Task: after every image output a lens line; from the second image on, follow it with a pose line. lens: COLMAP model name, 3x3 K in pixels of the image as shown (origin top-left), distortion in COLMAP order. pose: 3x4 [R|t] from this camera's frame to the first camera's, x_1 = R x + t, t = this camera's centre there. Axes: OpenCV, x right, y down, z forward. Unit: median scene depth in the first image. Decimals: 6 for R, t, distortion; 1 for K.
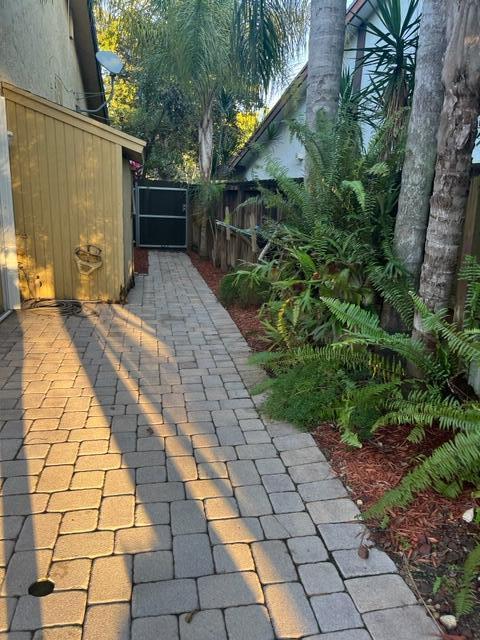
lens RADIAL K [[483.6, 0, 240.2], [0, 483.6, 320.7], [0, 0, 1]] dist [0.001043, 0.000145]
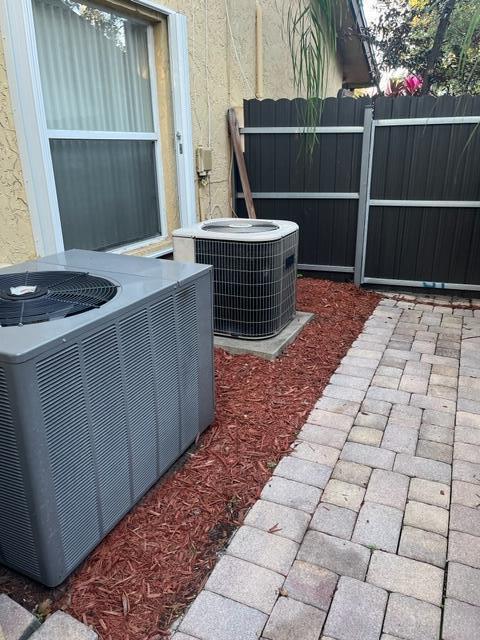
lens RADIAL K [[483.6, 0, 240.3], [0, 483.6, 321.1], [0, 0, 1]] dist [0.001043, 0.000145]
pose [[0.814513, 0.146267, -0.561404, -0.066656], [-0.095672, 0.988312, 0.118687, -0.159271], [0.572202, -0.042962, 0.818987, 0.627316]]
